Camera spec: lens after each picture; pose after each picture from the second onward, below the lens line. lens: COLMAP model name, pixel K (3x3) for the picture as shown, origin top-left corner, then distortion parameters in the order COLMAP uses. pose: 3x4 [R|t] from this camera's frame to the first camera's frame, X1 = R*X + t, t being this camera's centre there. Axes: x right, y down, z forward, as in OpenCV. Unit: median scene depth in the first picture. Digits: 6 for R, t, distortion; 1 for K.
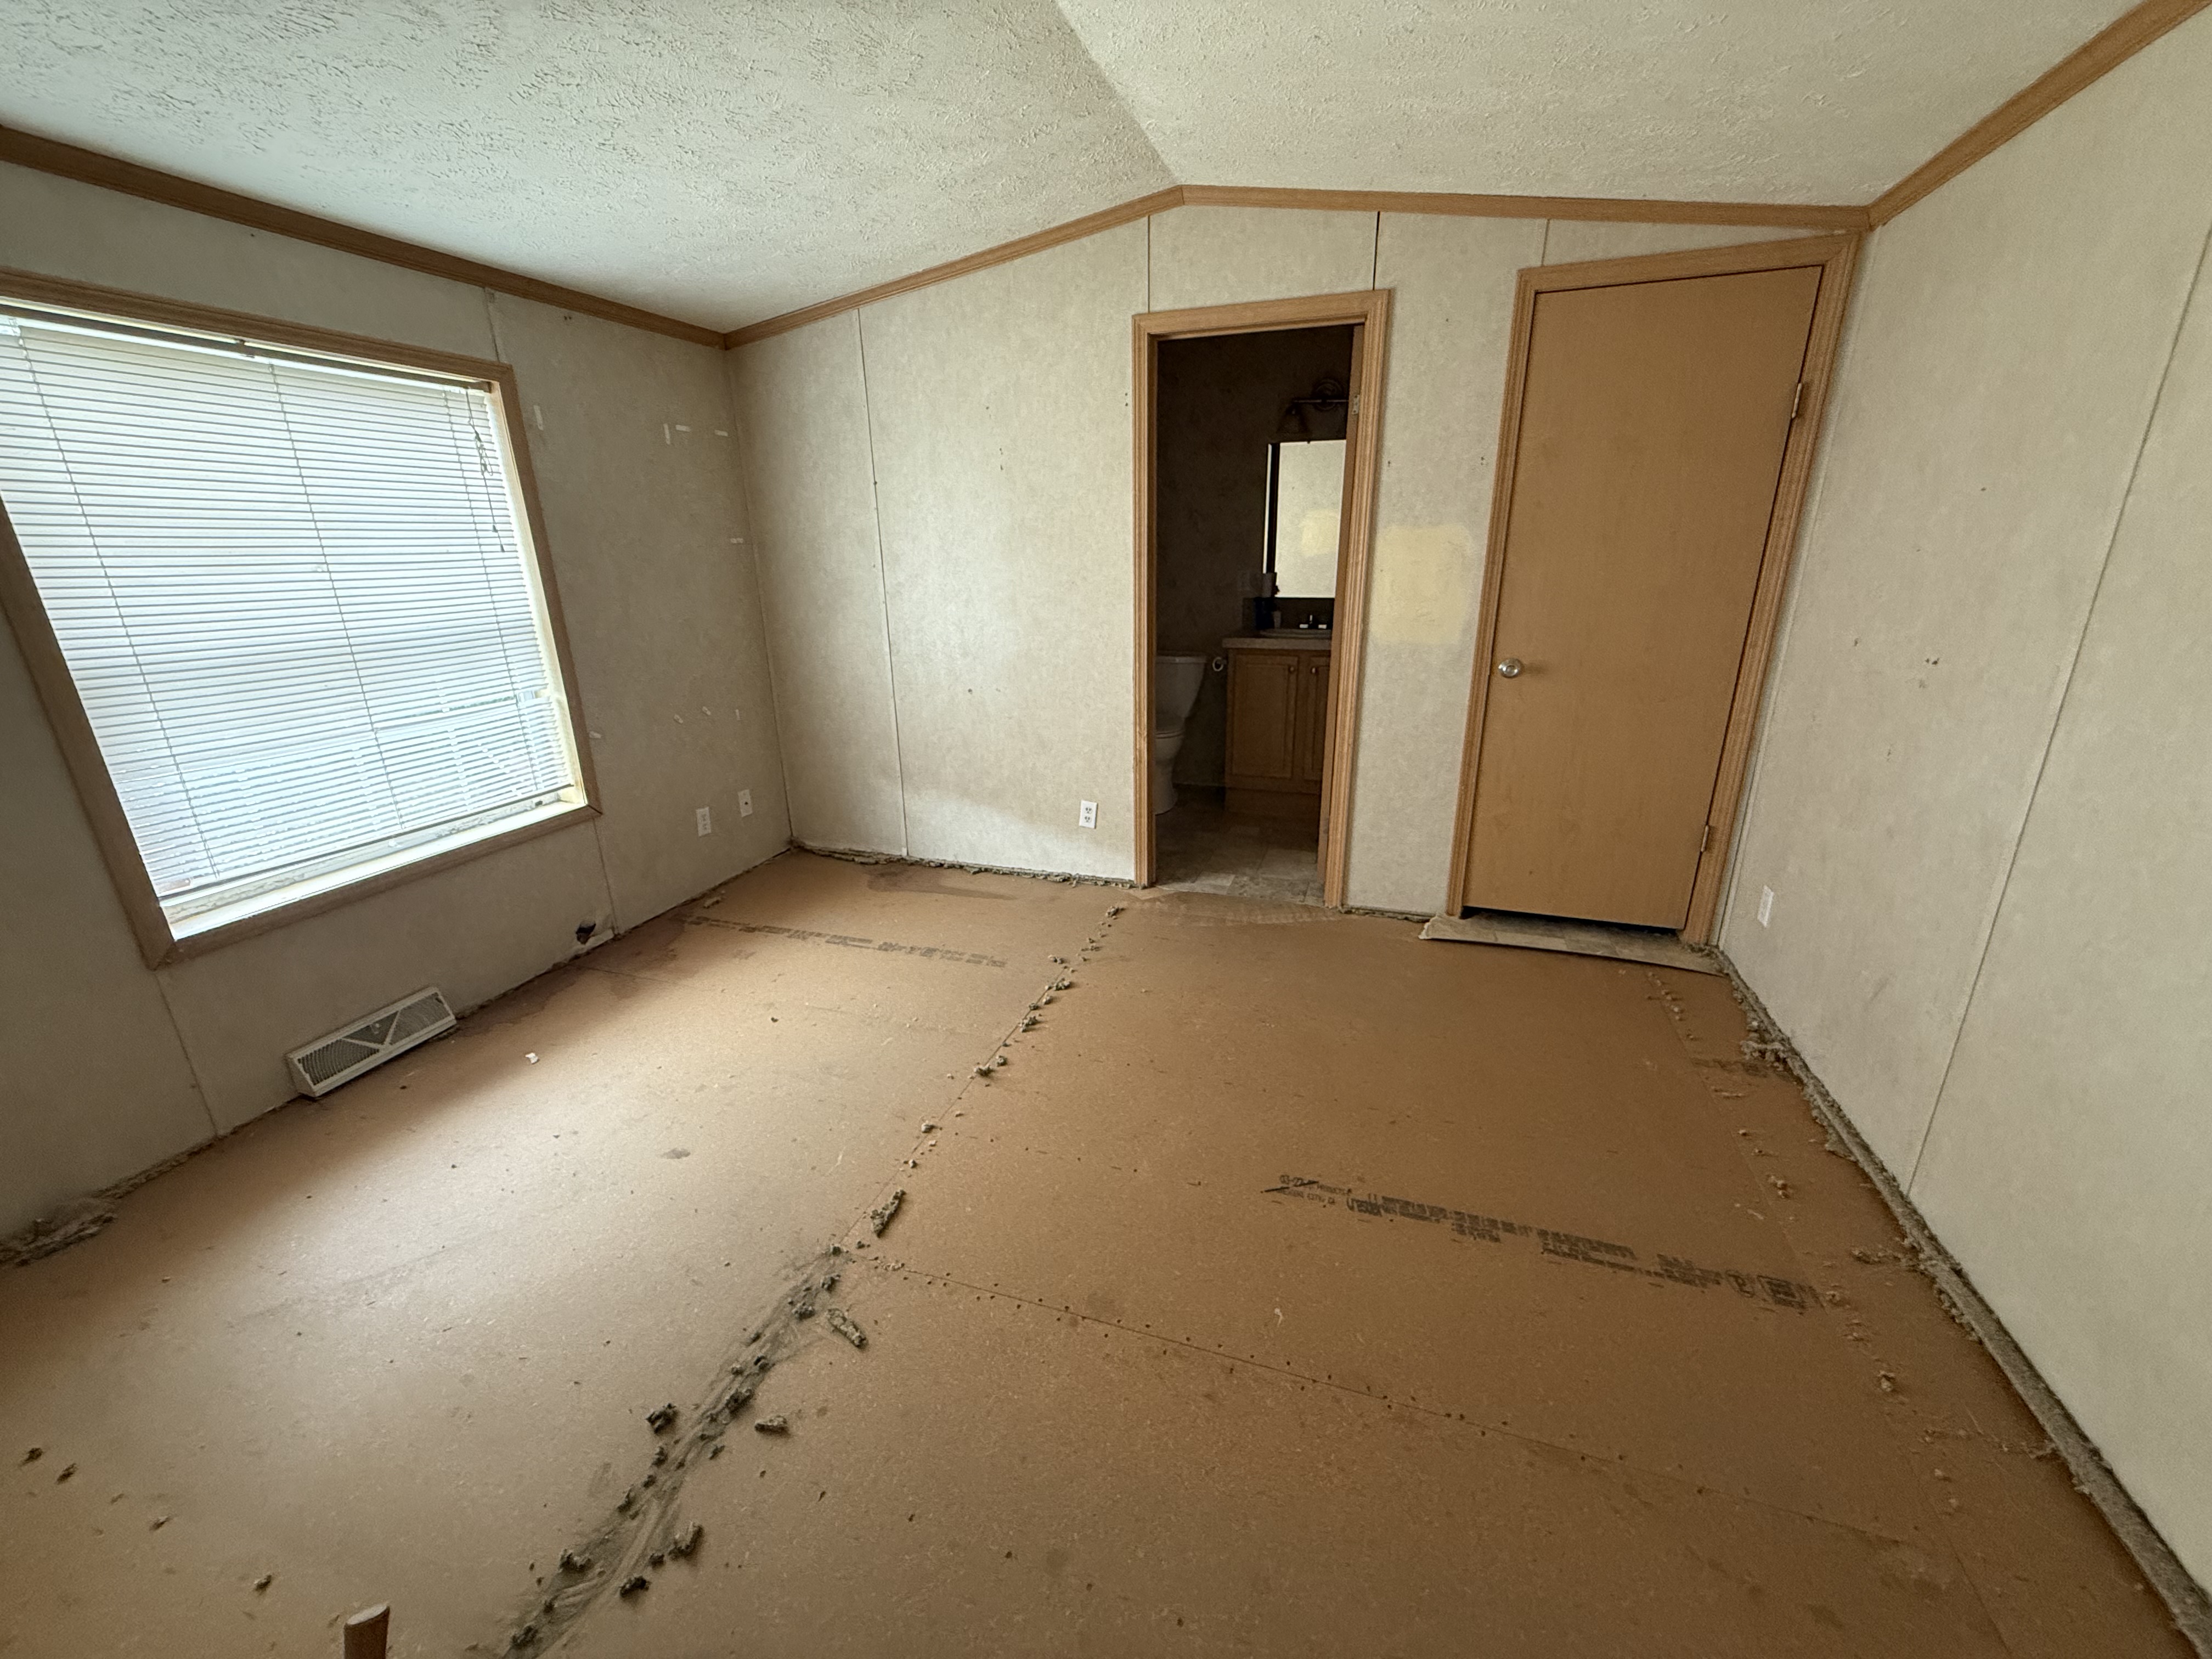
lens RADIAL K [[877.8, 0, 1106.1], [0, 877.8, 832.9], [0, 0, 1]] dist [-0.000739, 0.000485]
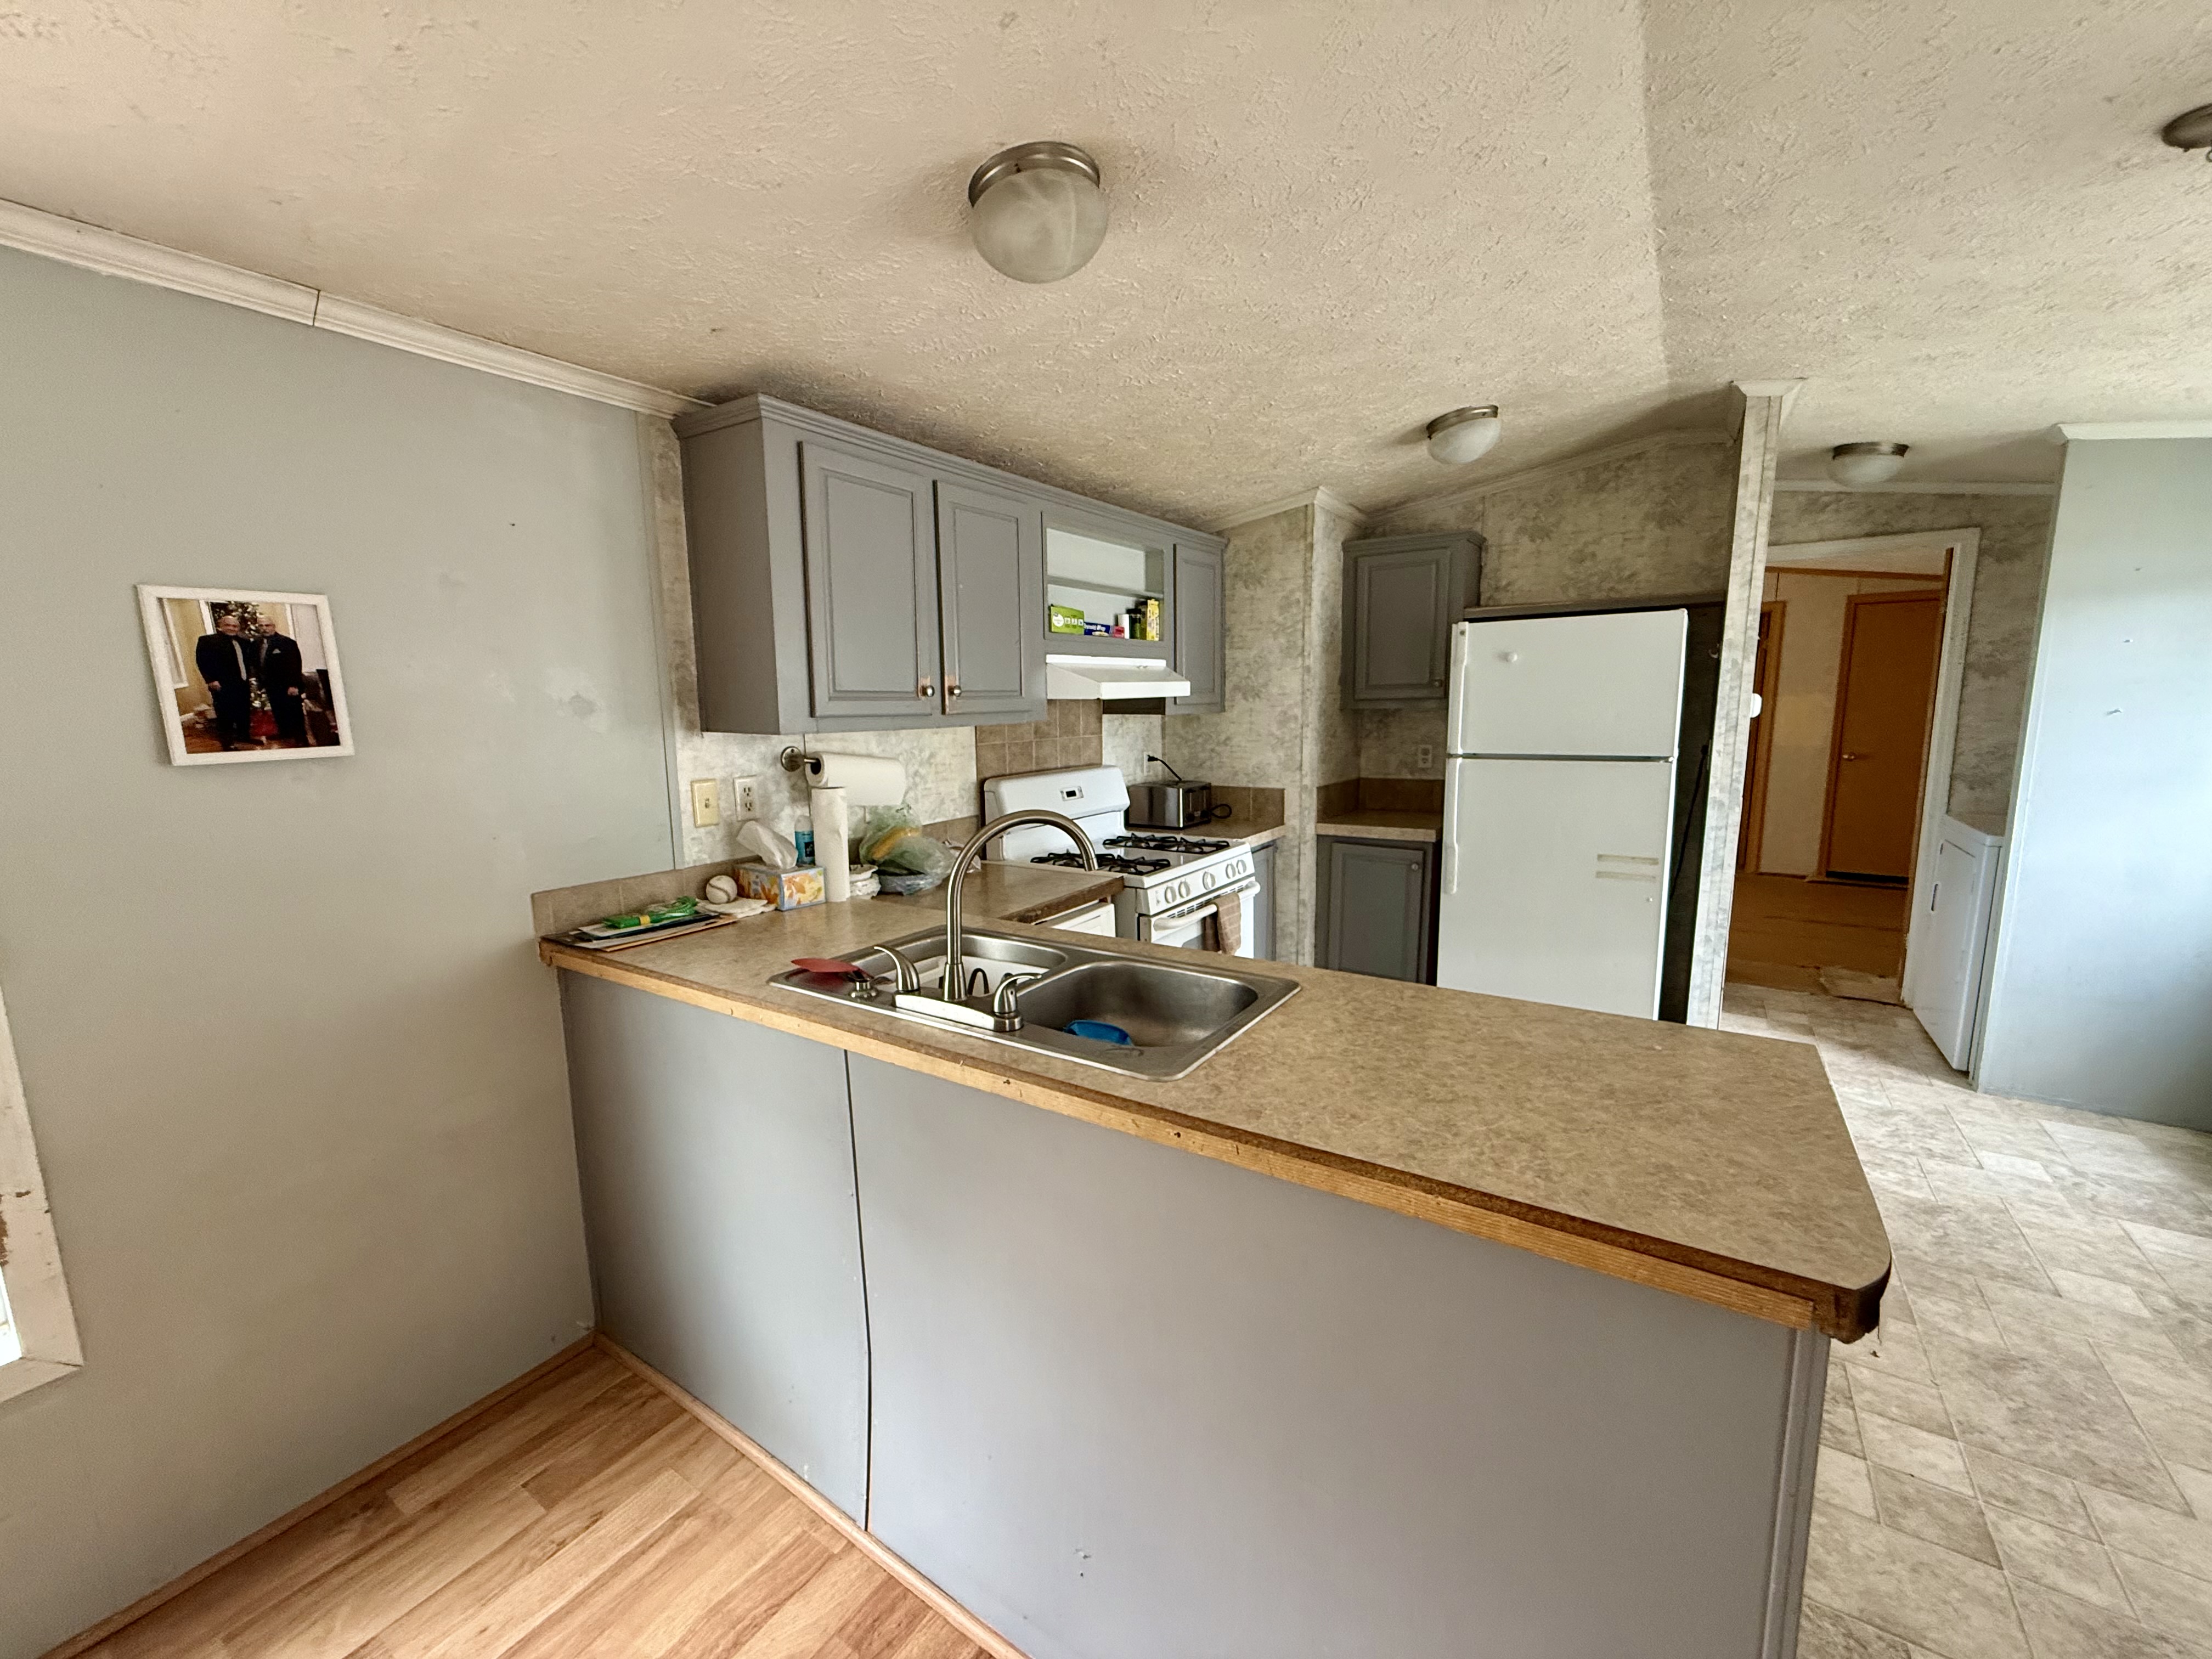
lens RADIAL K [[877.8, 0, 1103.5], [0, 877.8, 833.4], [0, 0, 1]] dist [-0.000739, 0.000485]
pose [[0.964104, 0.045210, -0.261647, -0.750385], [-0.089960, 0.982735, -0.161673, 0.519761], [0.249821, 0.179408, 0.951526, -1.509844]]
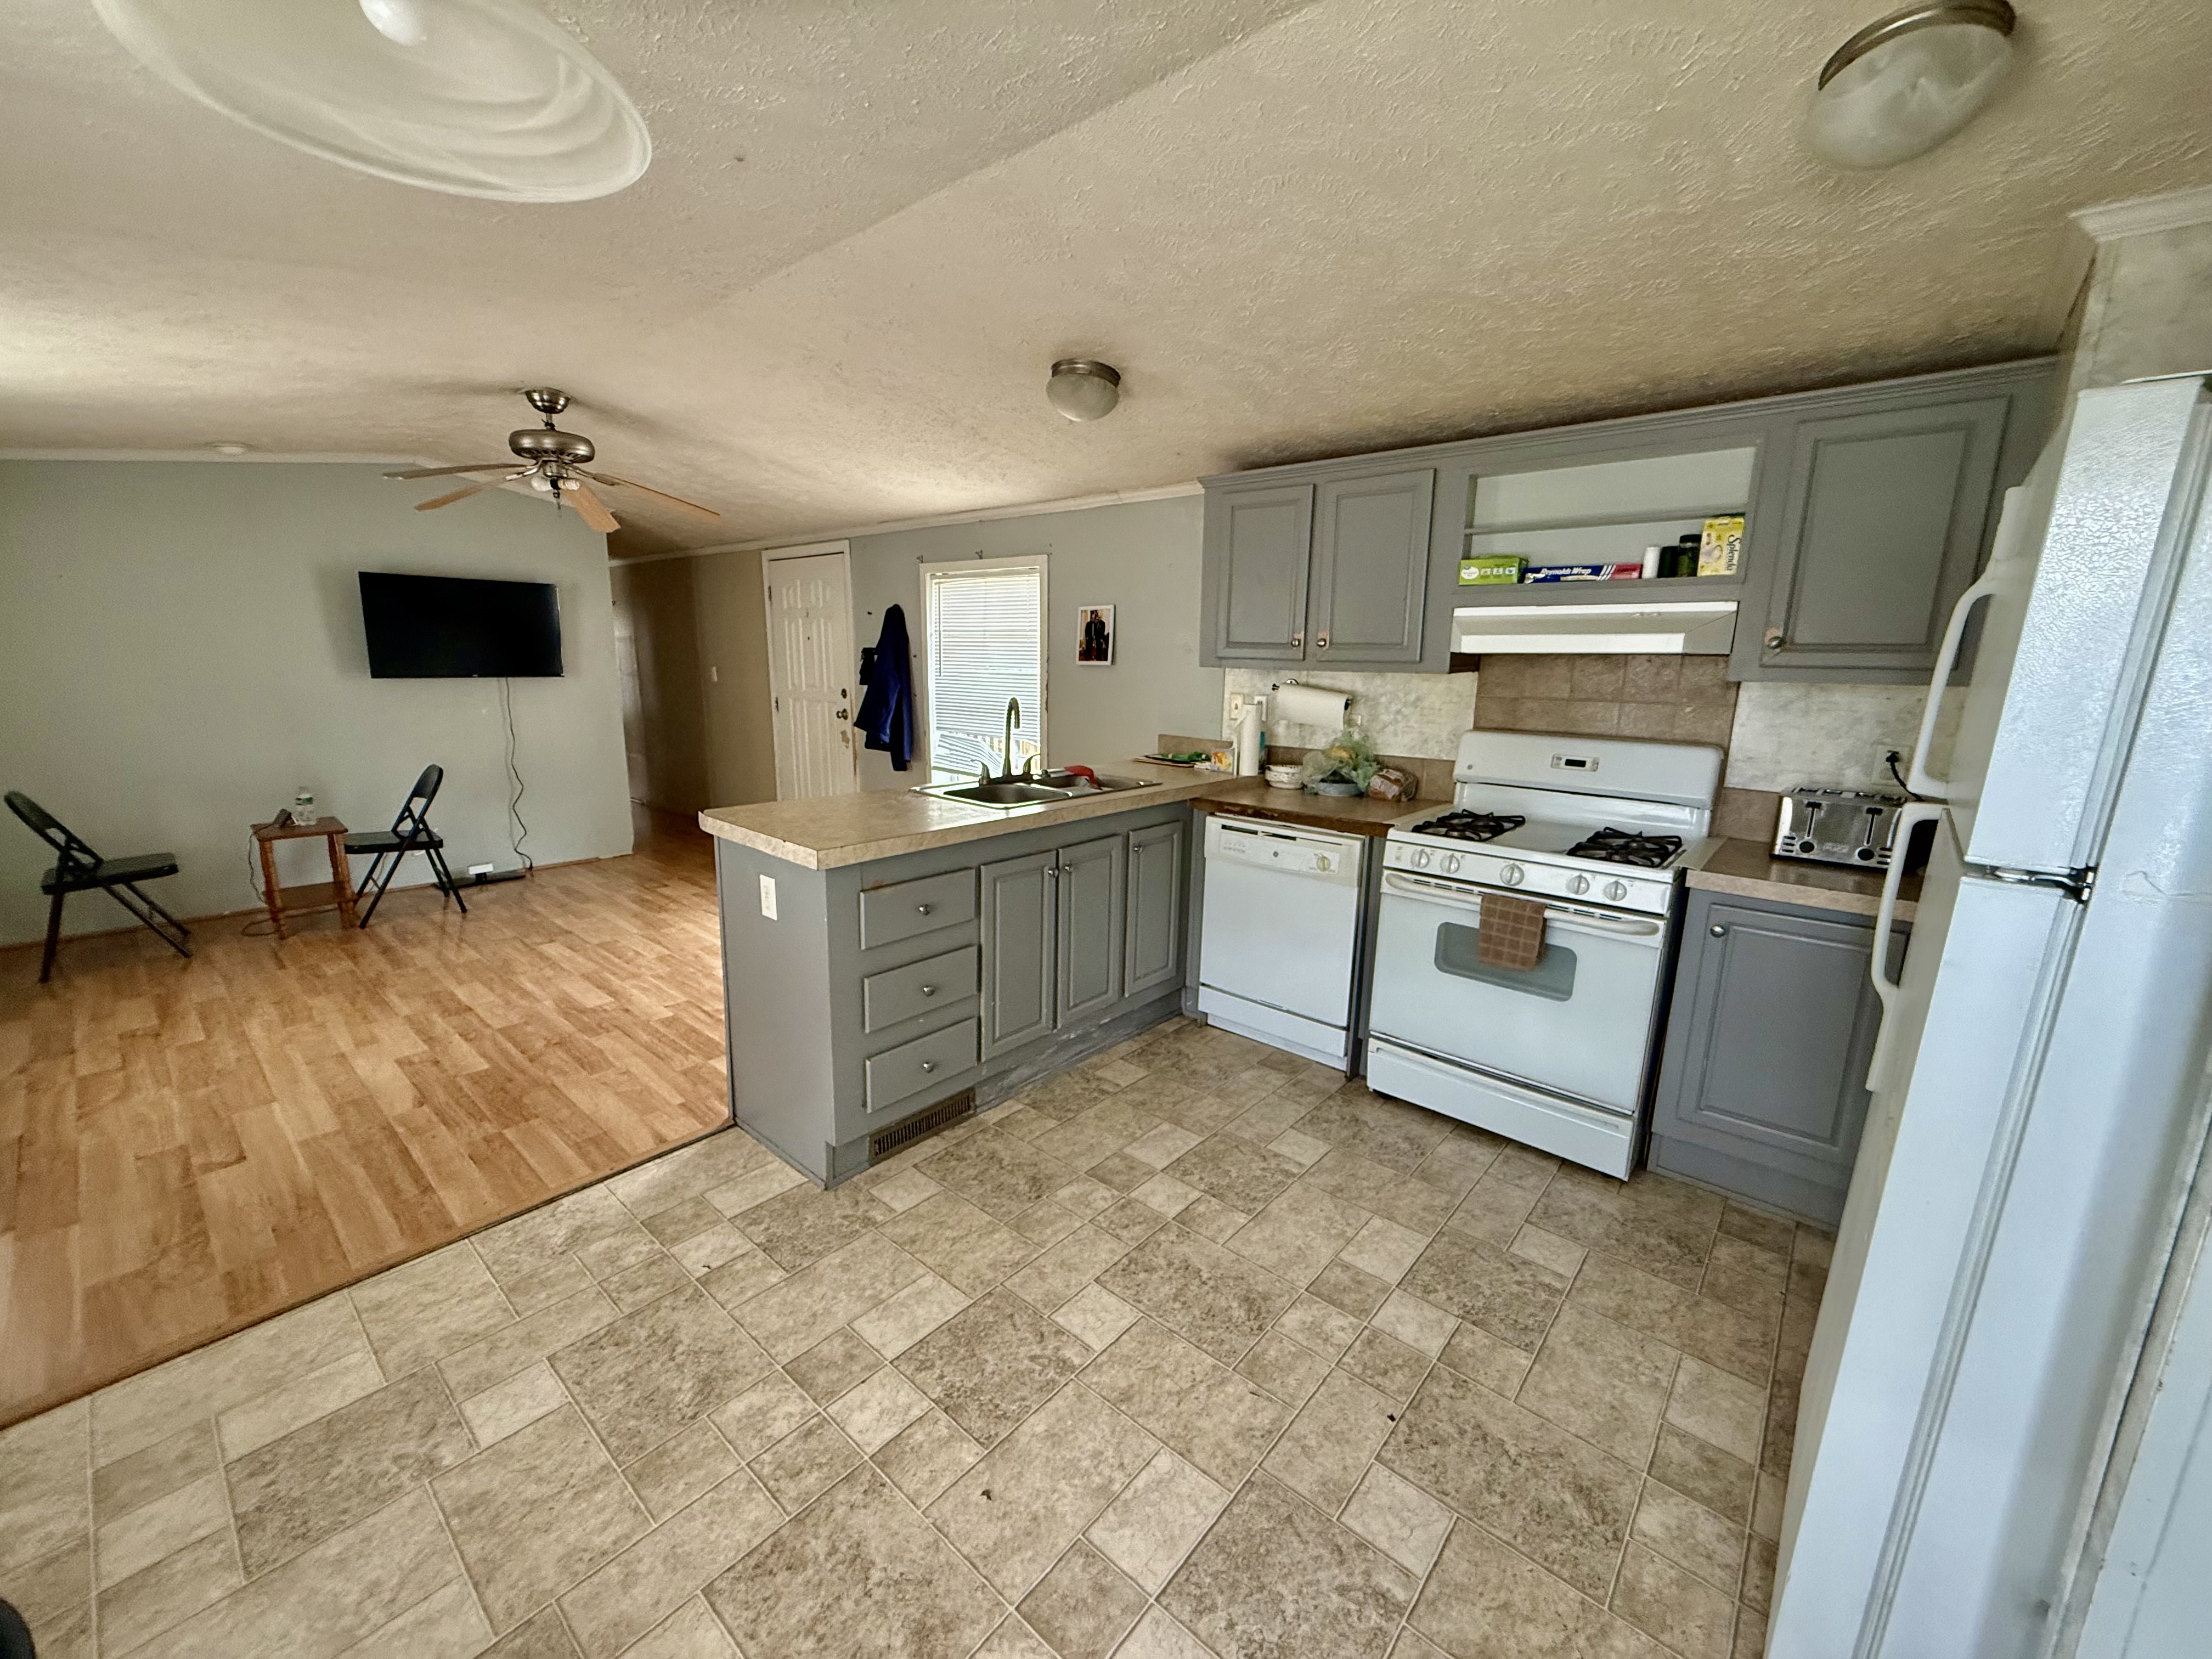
lens RADIAL K [[877.8, 0, 1097.2], [0, 877.8, 830.5], [0, 0, 1]] dist [-0.000739, 0.000485]
pose [[-0.388177, 0.199837, -0.899657, -0.012837], [-0.306574, 0.892608, 0.330549, 0.213737], [0.869098, 0.404123, -0.285225, -0.657881]]
